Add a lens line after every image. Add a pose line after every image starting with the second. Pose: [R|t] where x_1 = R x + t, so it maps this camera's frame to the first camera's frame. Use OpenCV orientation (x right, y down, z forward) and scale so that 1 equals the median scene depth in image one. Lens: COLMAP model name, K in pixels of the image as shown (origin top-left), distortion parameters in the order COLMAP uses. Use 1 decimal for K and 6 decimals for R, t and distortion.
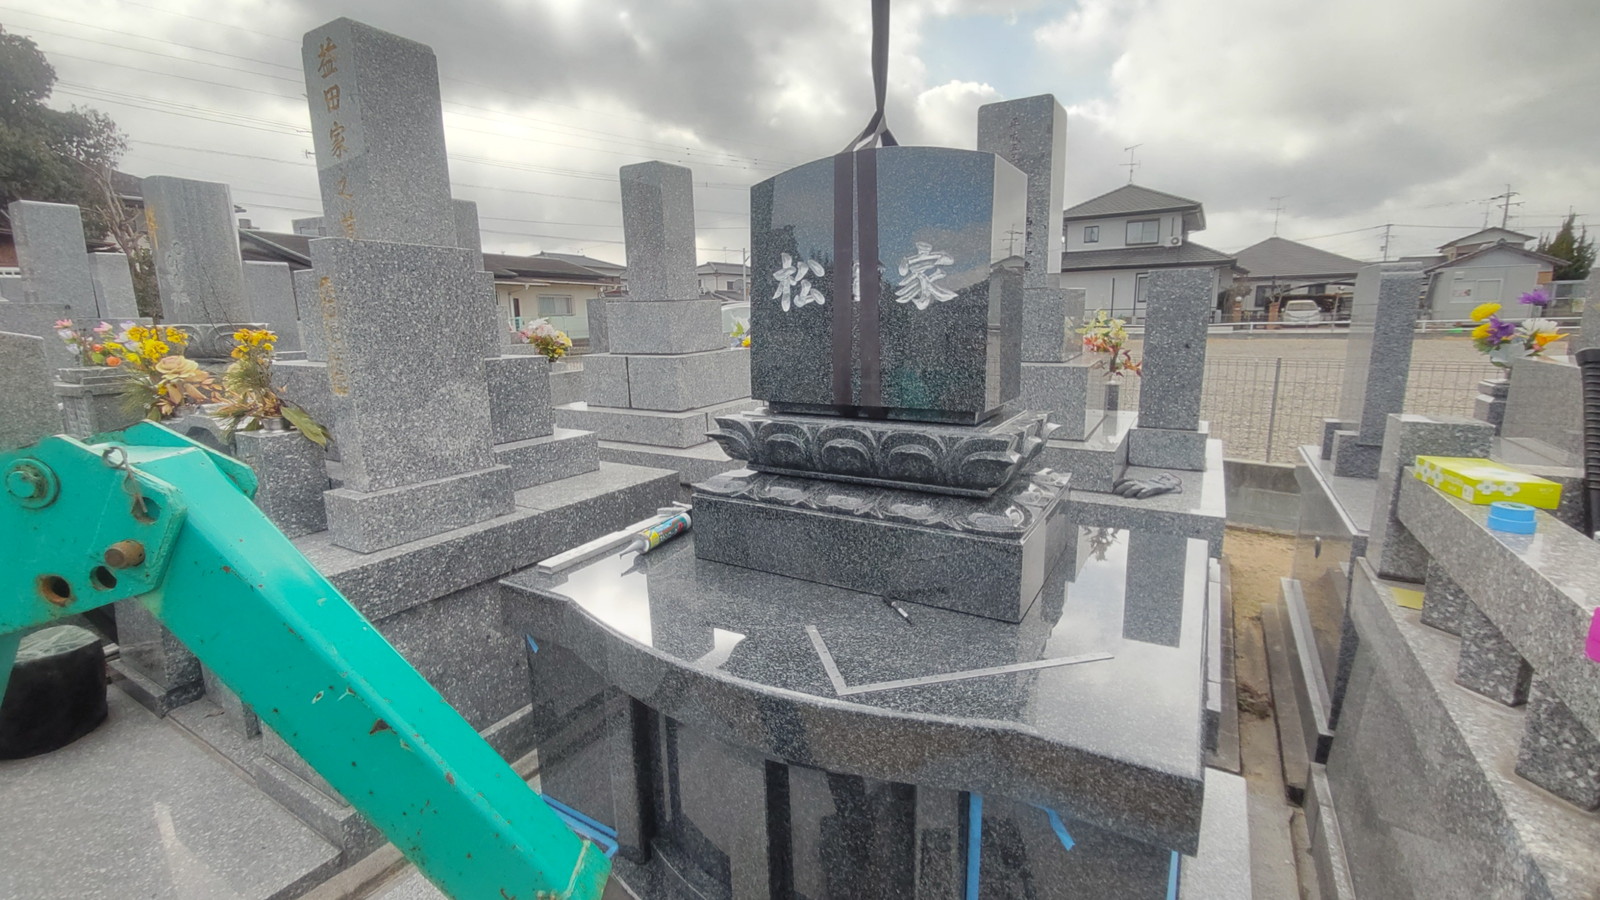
lens RADIAL K [[680.3, 0, 807.3], [0, 680.3, 450.2], [0, 0, 1]] dist [0.008443, -0.007012]
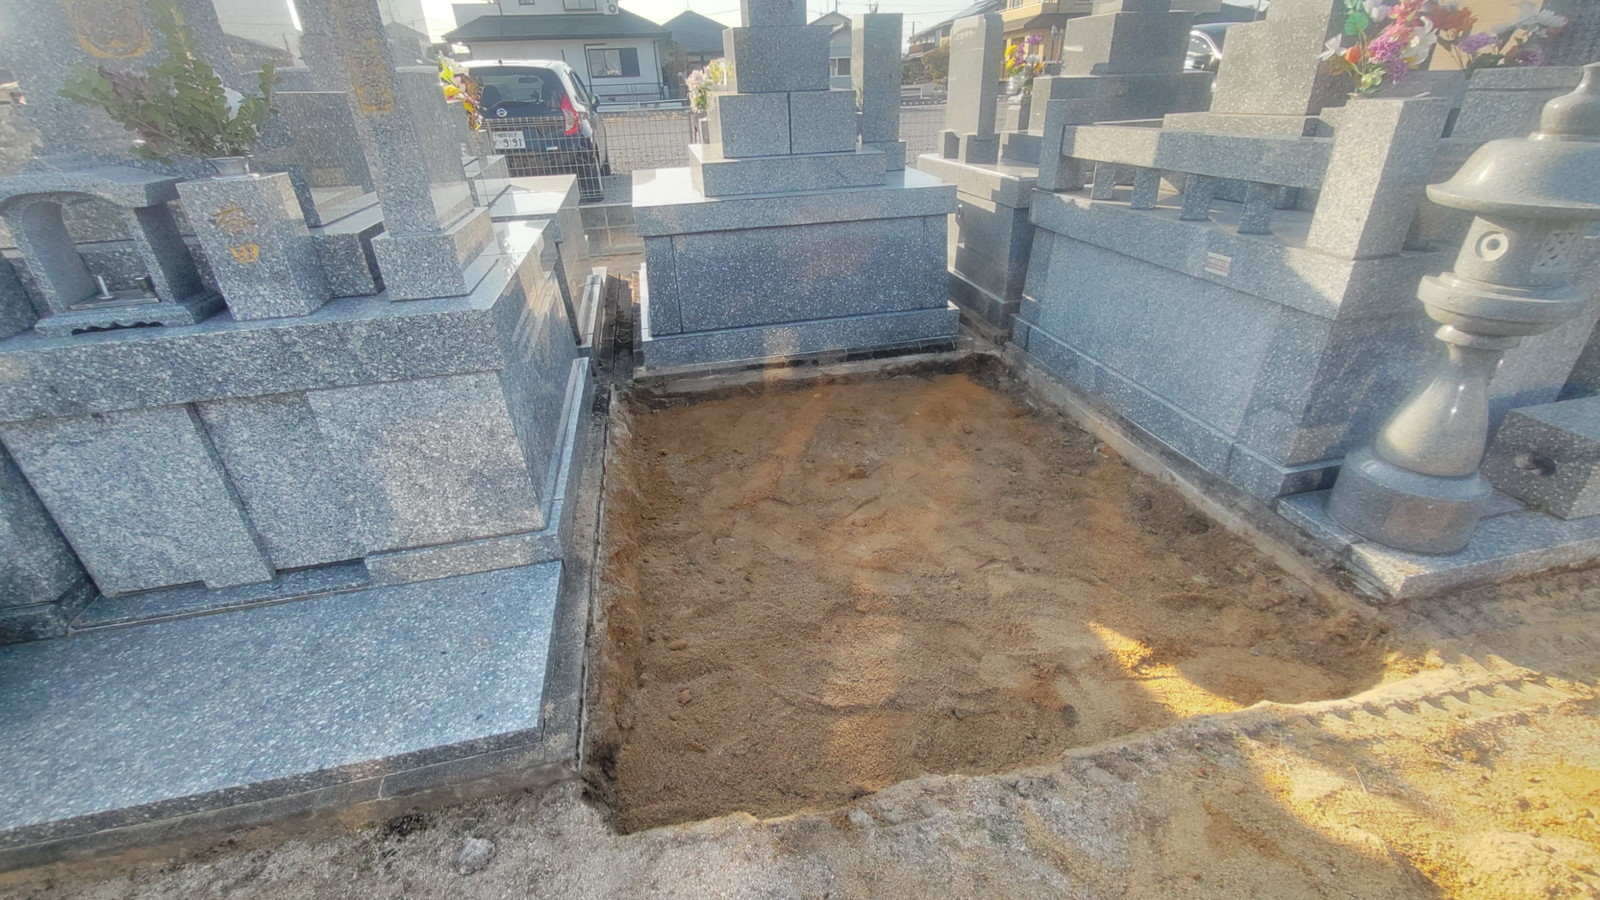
lens RADIAL K [[680.3, 0, 809.7], [0, 680.3, 441.7], [0, 0, 1]] dist [0.008443, -0.007012]
pose [[0.729438, -0.324400, 0.602234, -0.906036], [0.151508, 0.935150, 0.320219, 0.107986], [-0.667058, -0.142336, 0.731283, -0.042133]]
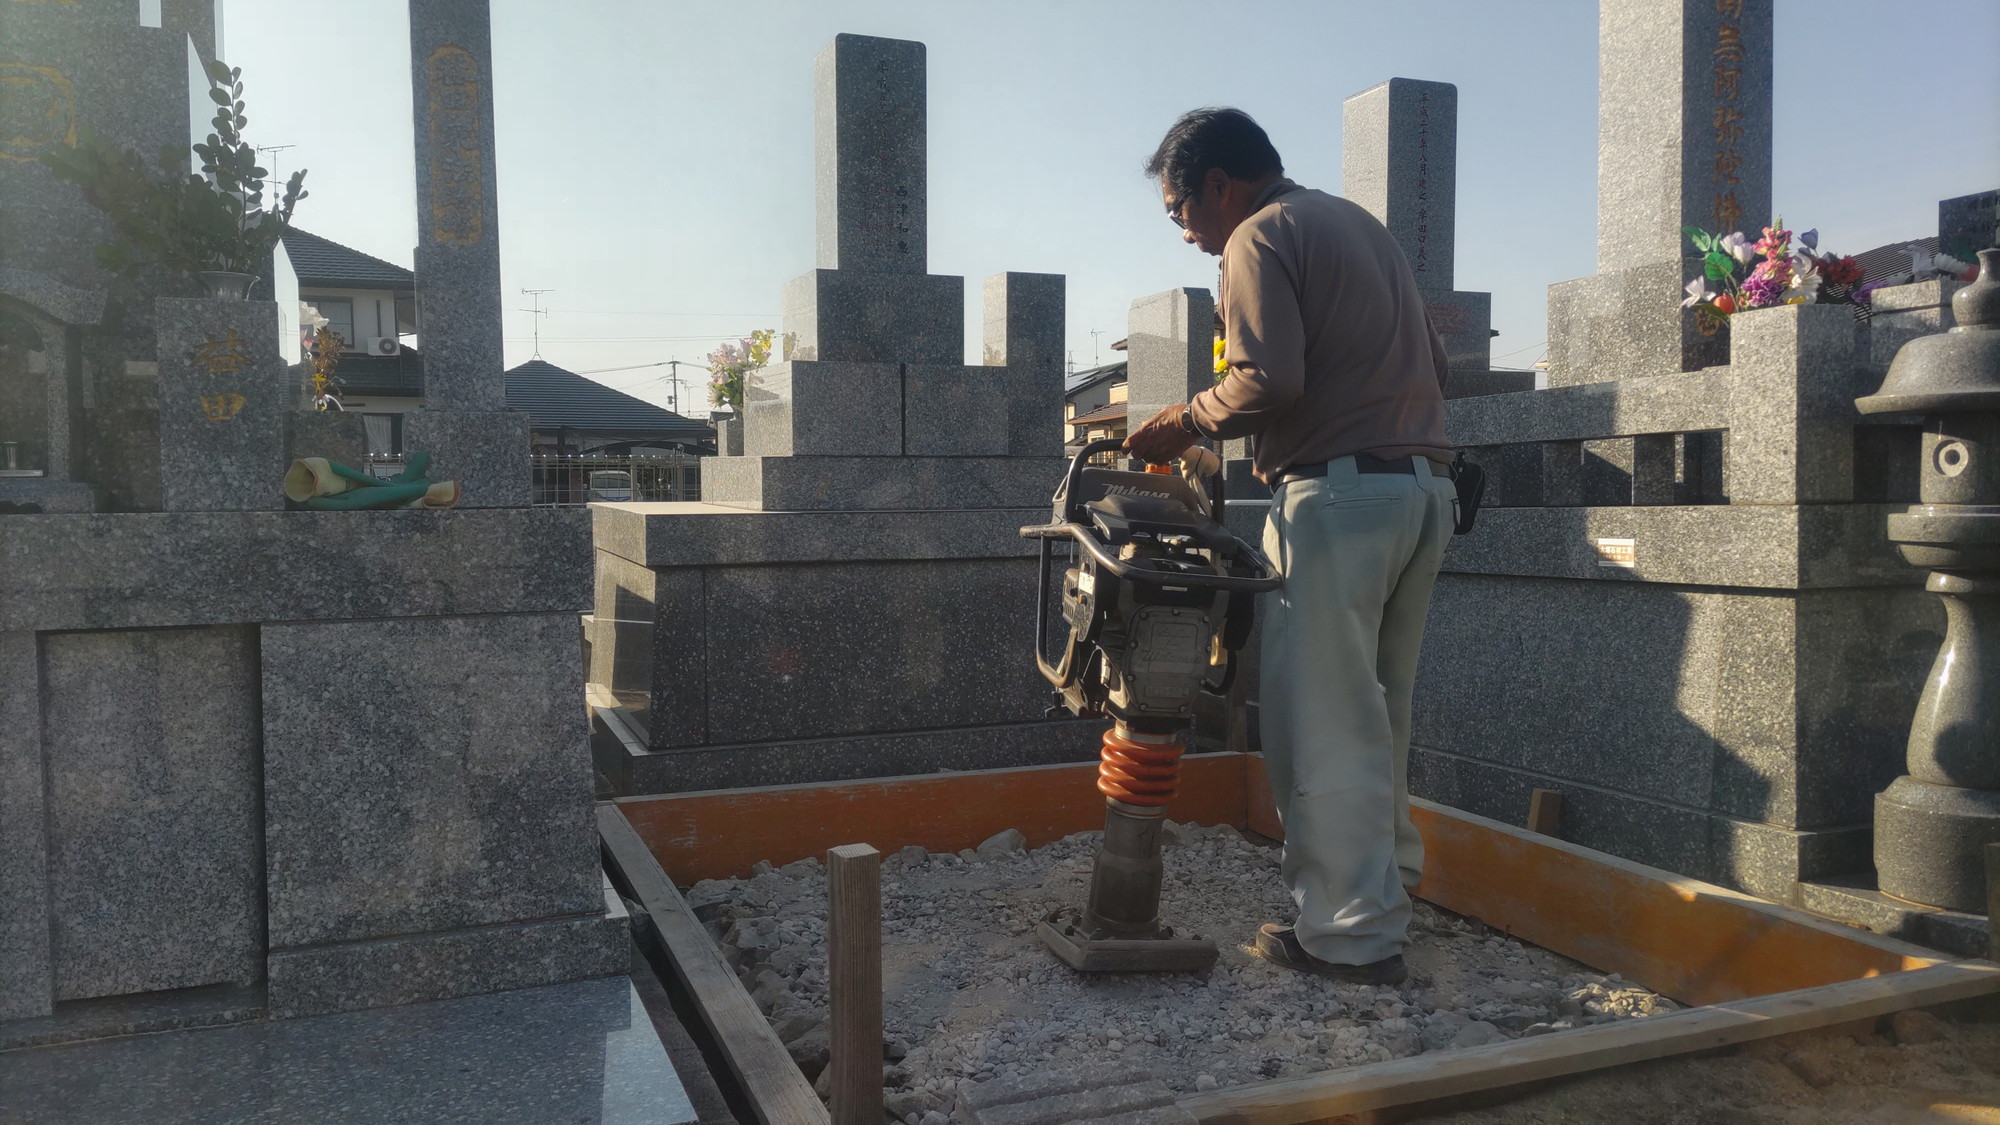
lens RADIAL K [[1492.2, 0, 1006.6], [0, 1492.2, 547.4], [0, 0, 1]] dist [0.087229, -0.107426]
pose [[0.609250, -0.014000, 0.792854, -1.387017], [0.151880, 0.983394, -0.099344, 0.367359], [-0.778297, 0.180944, 0.601259, -0.106181]]
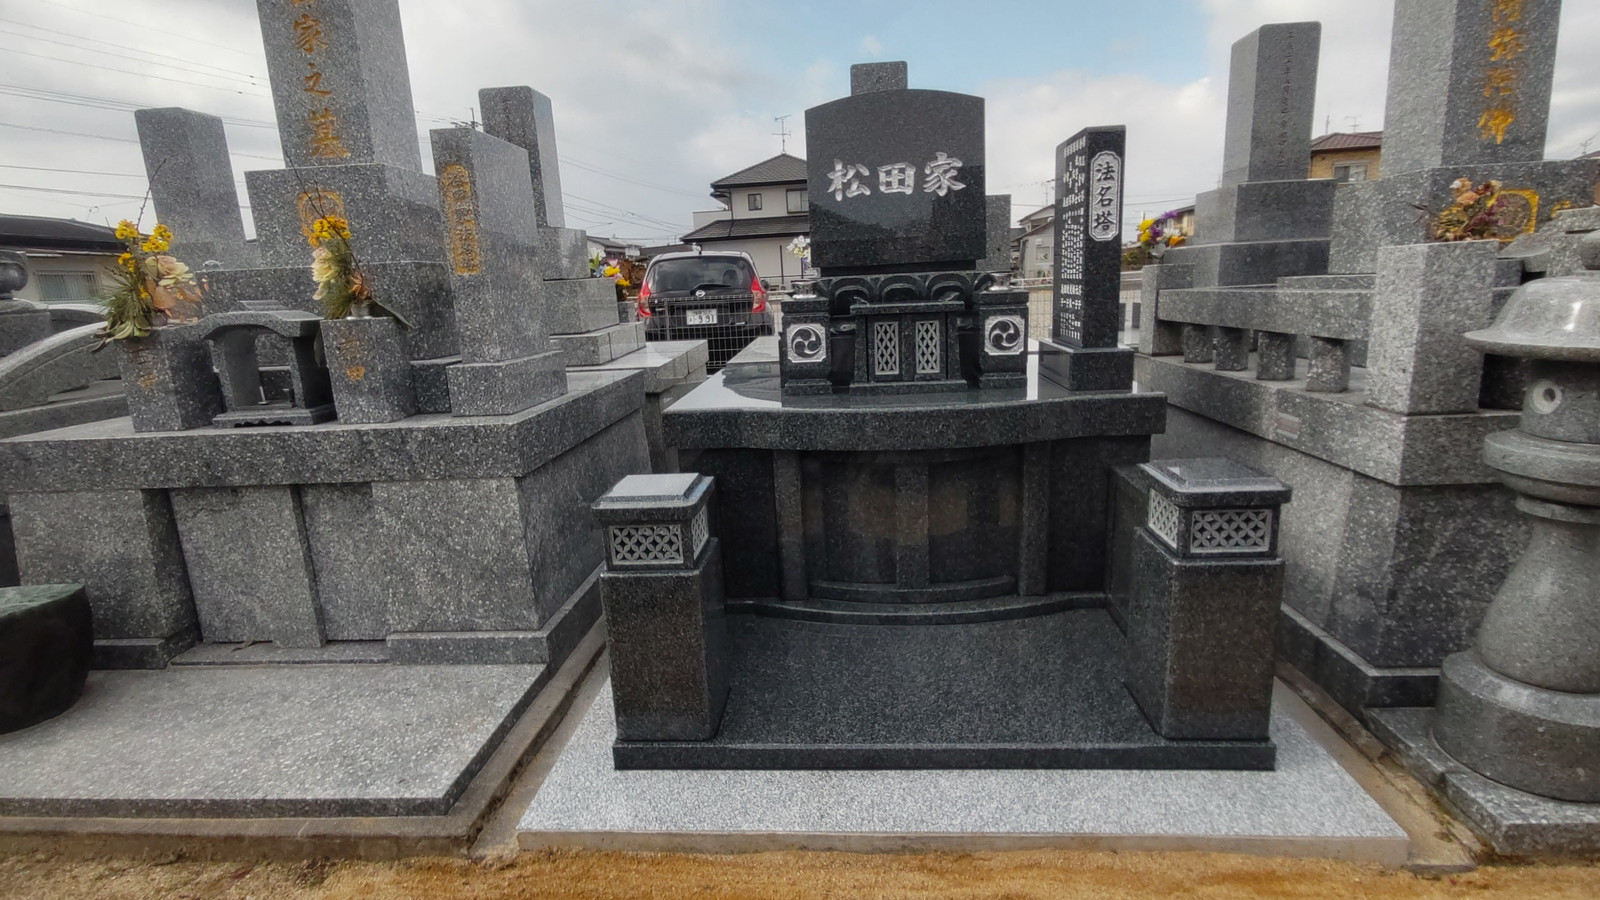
lens RADIAL K [[750.1, 0, 811.5], [0, 750.1, 440.5], [0, 0, 1]] dist [-0.000401, 0.001580]
pose [[0.889641, -0.117888, 0.441182, -0.730900], [0.118404, 0.992612, 0.026475, 0.213065], [-0.441044, 0.028685, 0.897027, -0.312350]]
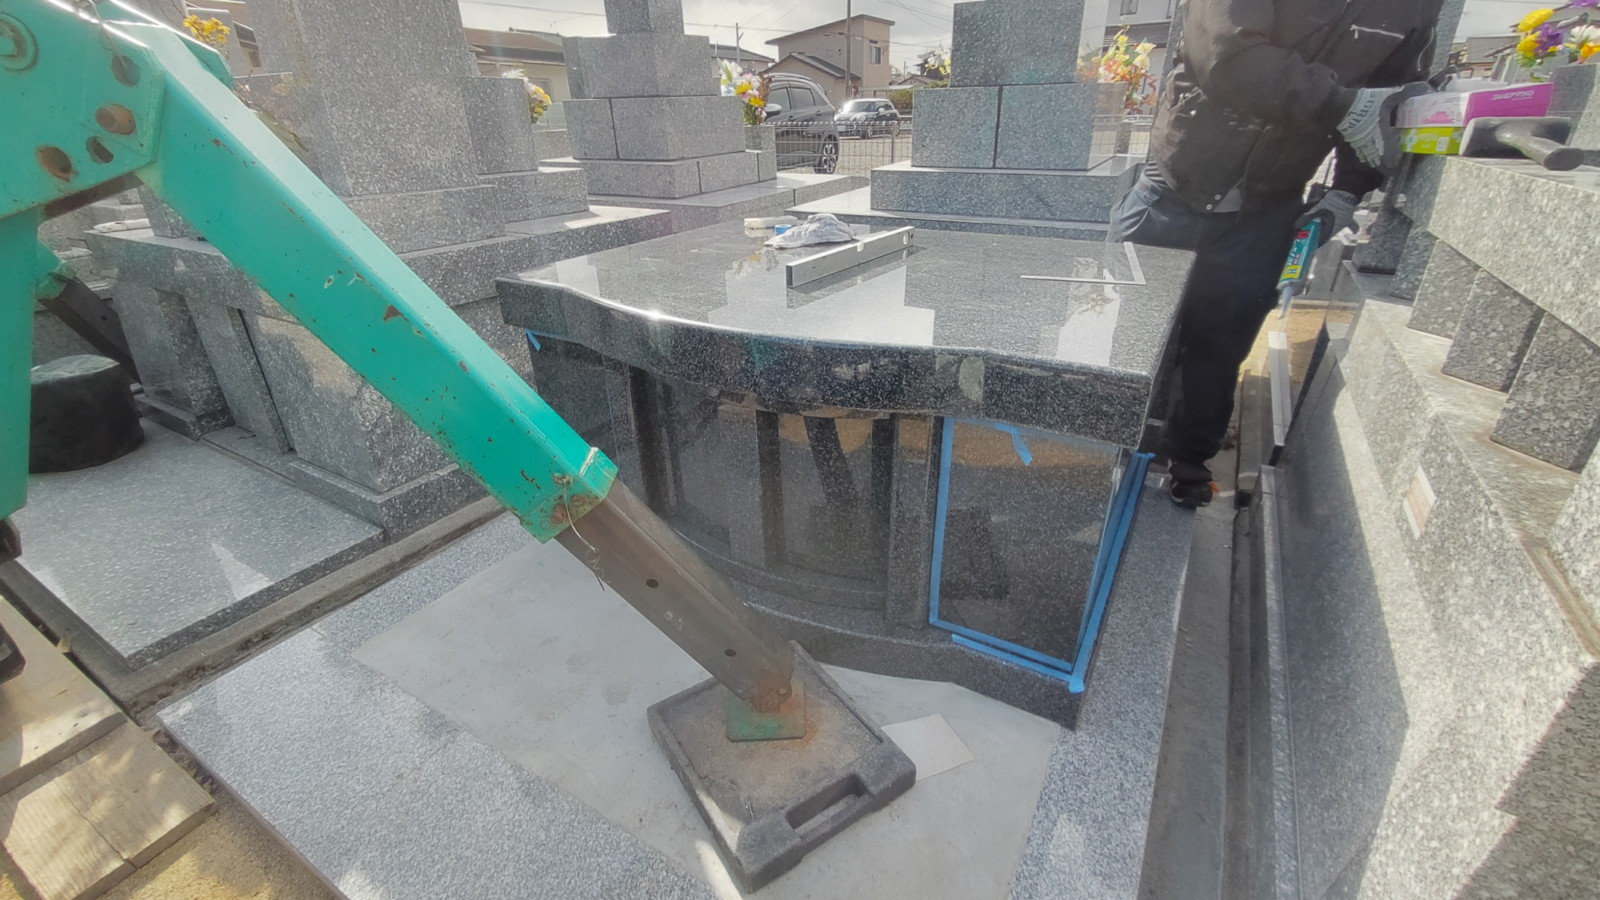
lens RADIAL K [[680.3, 0, 808.4], [0, 680.3, 440.5], [0, 0, 1]] dist [0.008443, -0.007012]
pose [[0.999999, 0.001131, 0.000243, 0.013668], [-0.001156, 0.967530, 0.252755, 0.150017], [0.000051, -0.252755, 0.967530, -0.041699]]
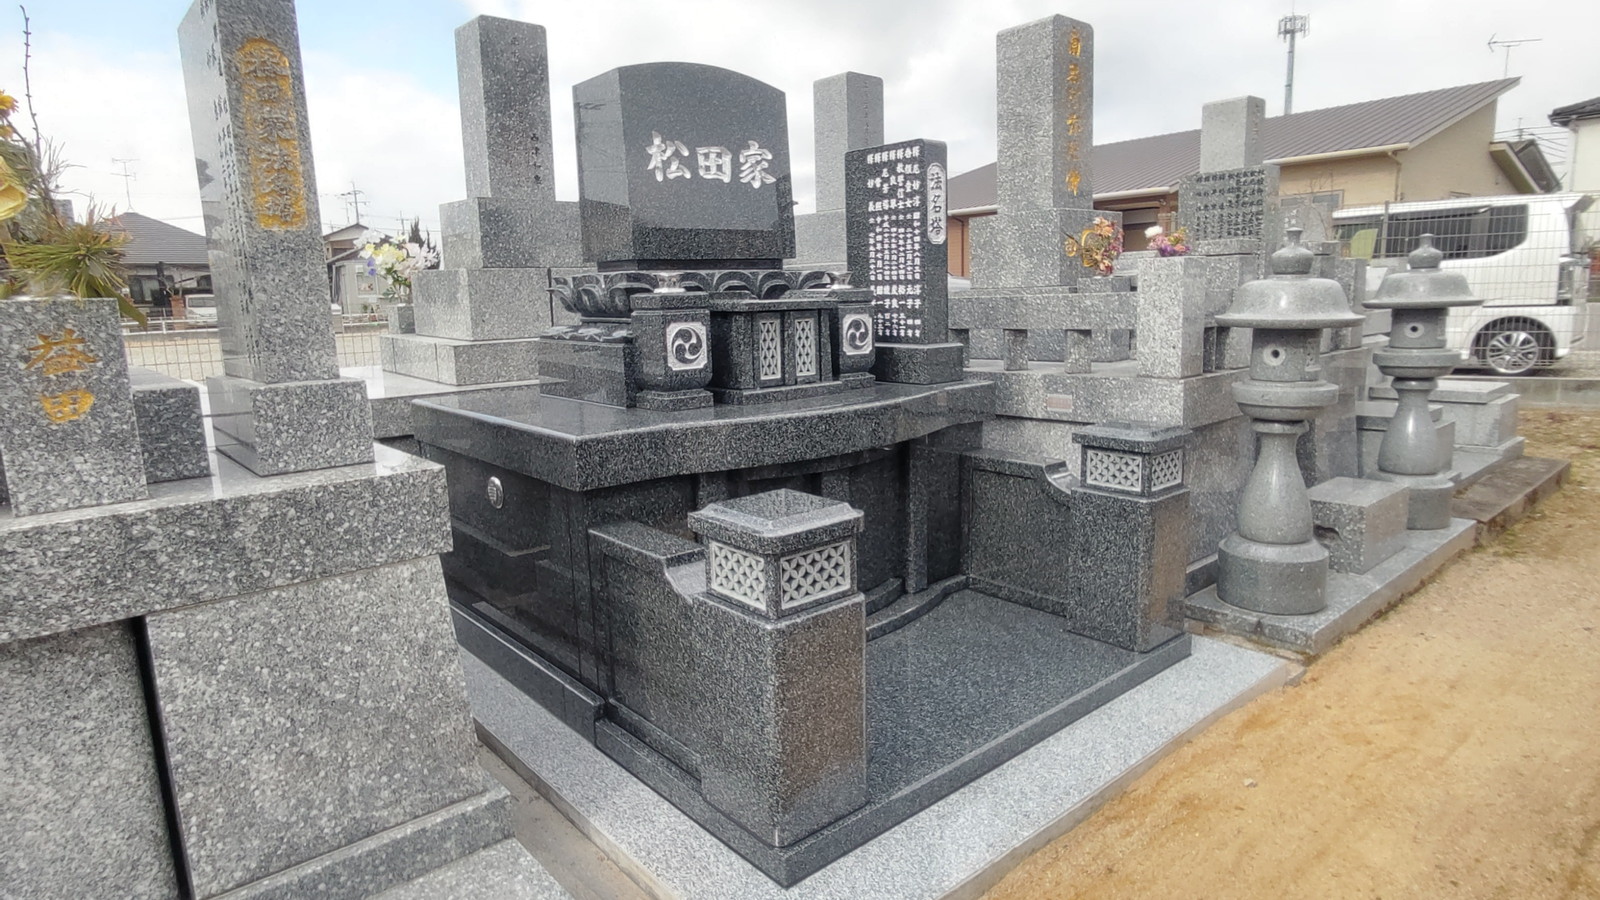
lens RADIAL K [[899.7, 0, 810.7], [0, 899.7, 443.7], [0, 0, 1]] dist [-0.008953, 0.005706]
pose [[0.311756, -0.147080, 0.938710, -1.307056], [0.205430, 0.975013, 0.084543, 0.143463], [-0.927689, 0.166482, 0.334181, 0.278369]]
